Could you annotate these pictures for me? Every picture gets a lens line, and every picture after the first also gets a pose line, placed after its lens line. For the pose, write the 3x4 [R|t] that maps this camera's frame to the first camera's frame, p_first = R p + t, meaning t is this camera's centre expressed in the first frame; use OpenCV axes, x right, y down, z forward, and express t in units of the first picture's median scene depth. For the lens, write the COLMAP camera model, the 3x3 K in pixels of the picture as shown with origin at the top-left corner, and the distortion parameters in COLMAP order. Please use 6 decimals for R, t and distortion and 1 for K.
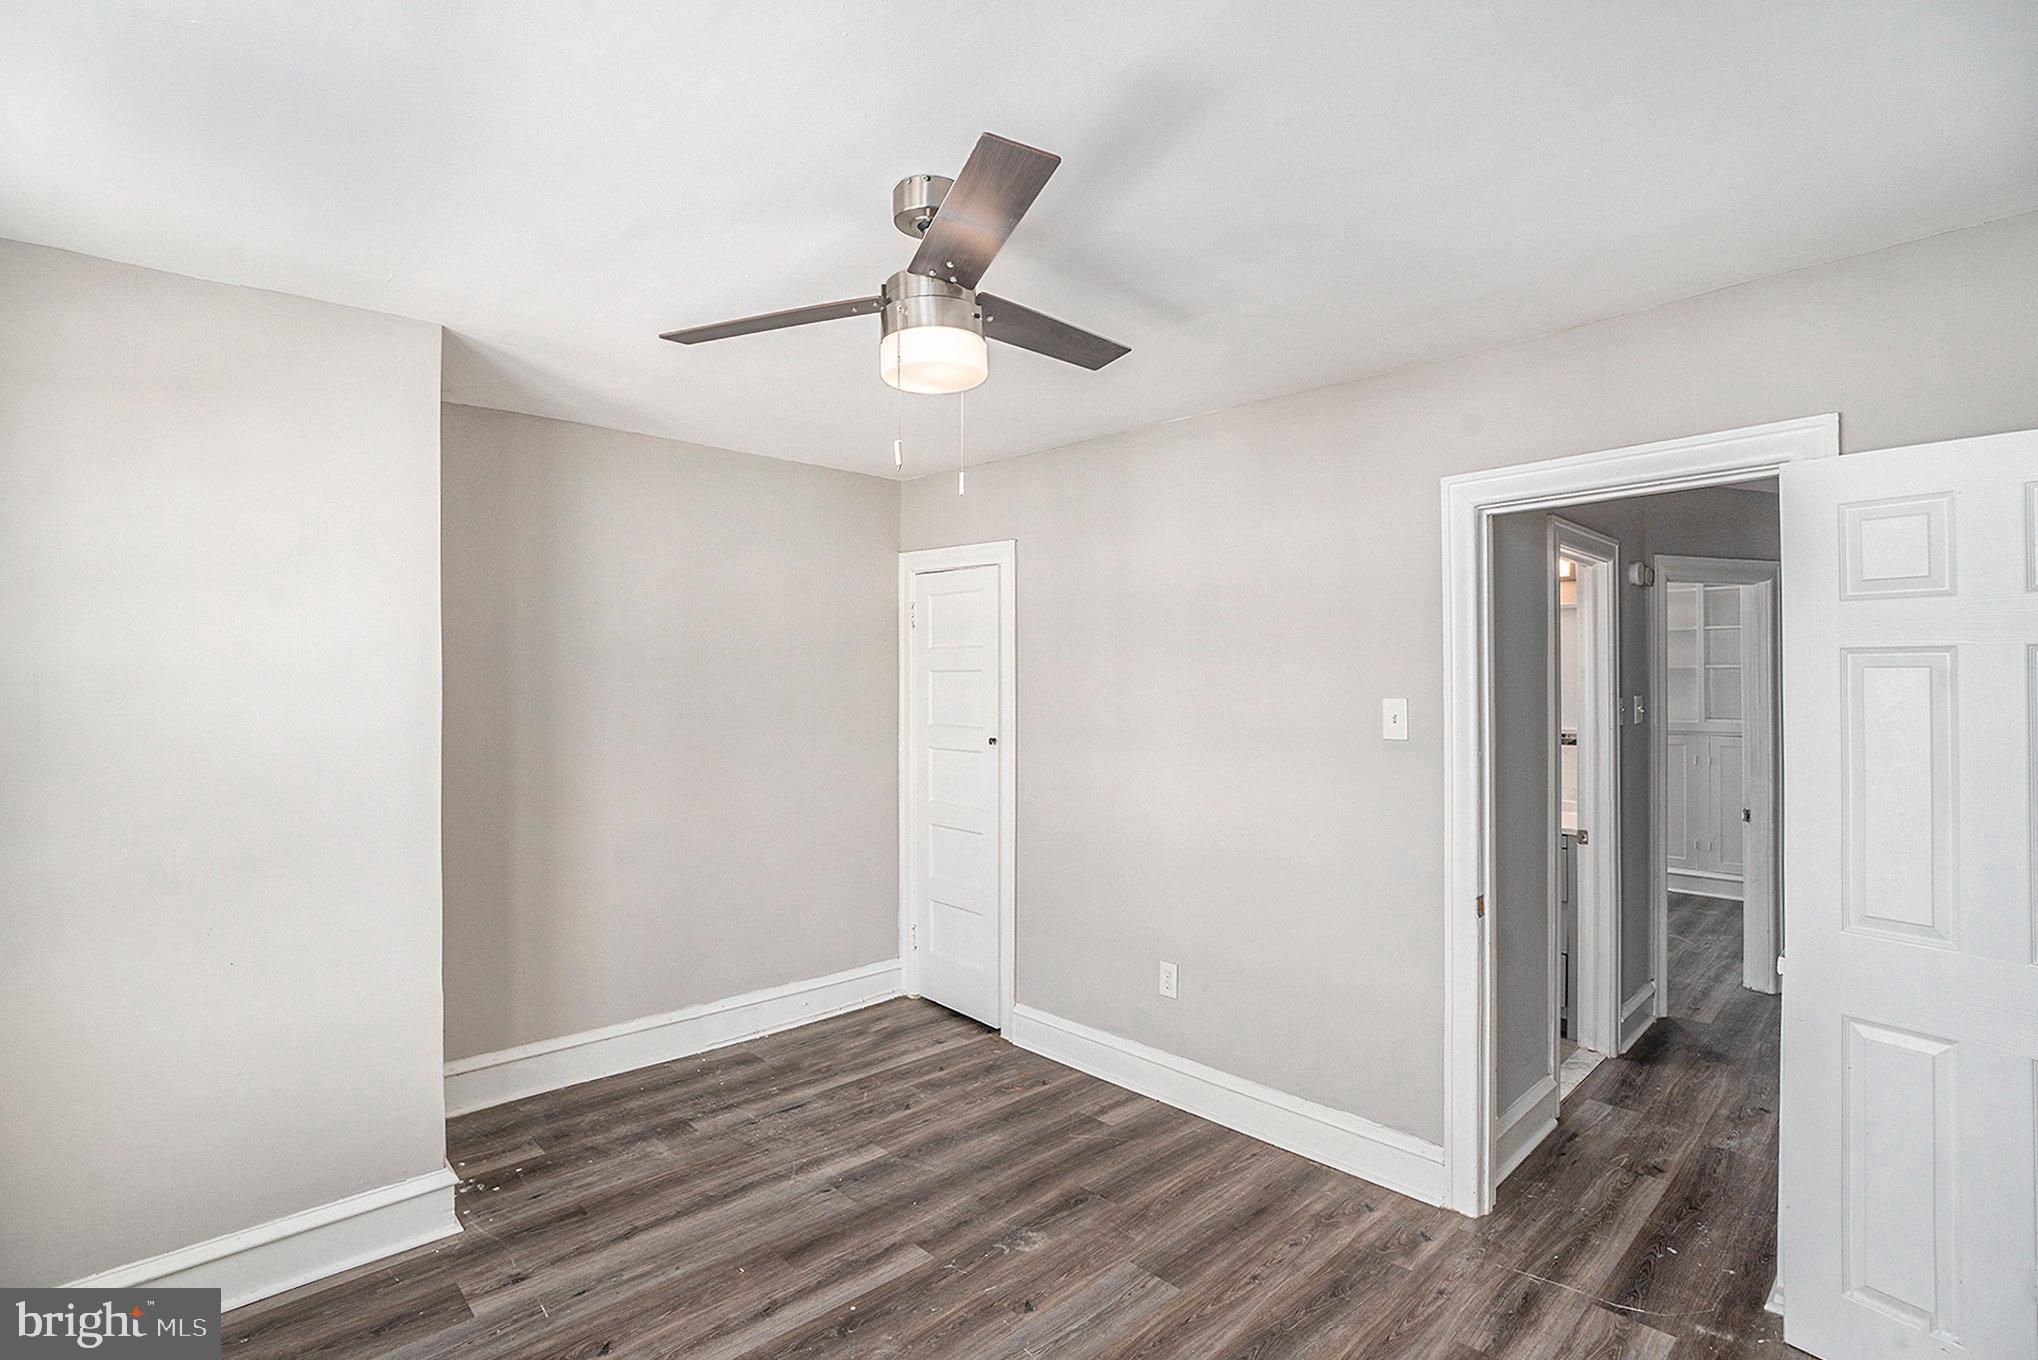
lens RADIAL K [[962.0, 0, 1018.6], [0, 962.0, 688.3], [0, 0, 1]] dist [-0.060693, 0.020218]
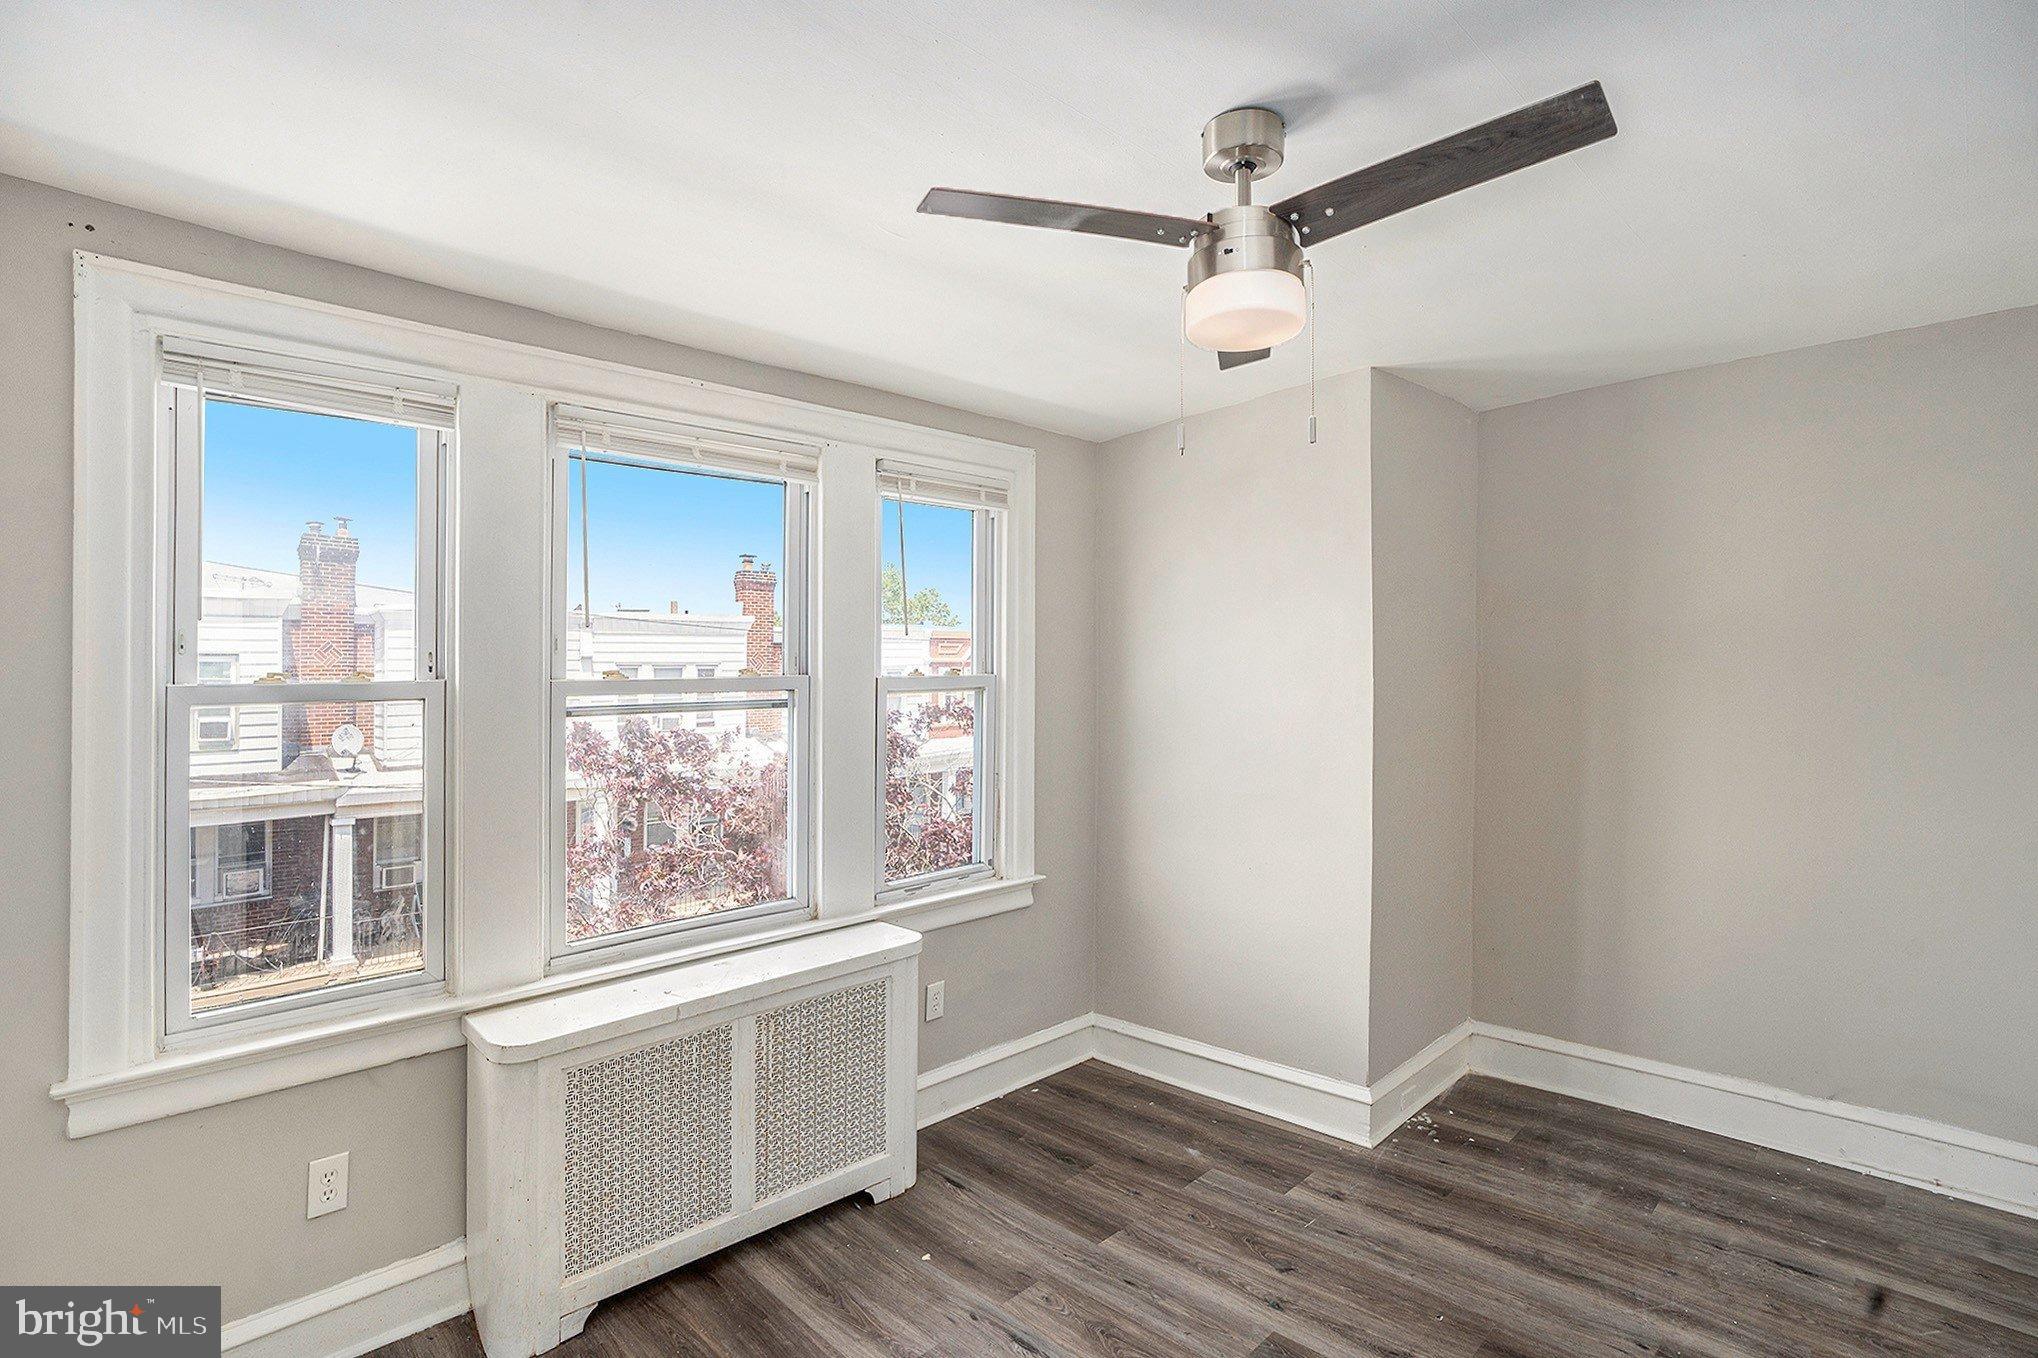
lens RADIAL K [[962.0, 0, 1025.0], [0, 962.0, 669.3], [0, 0, 1]] dist [-0.060693, 0.020218]
pose [[0.090726, 0.007225, -0.995850, 0.486271], [-0.004576, 0.999966, 0.006838, -0.011955], [0.995865, 0.003937, 0.090756, 0.442899]]
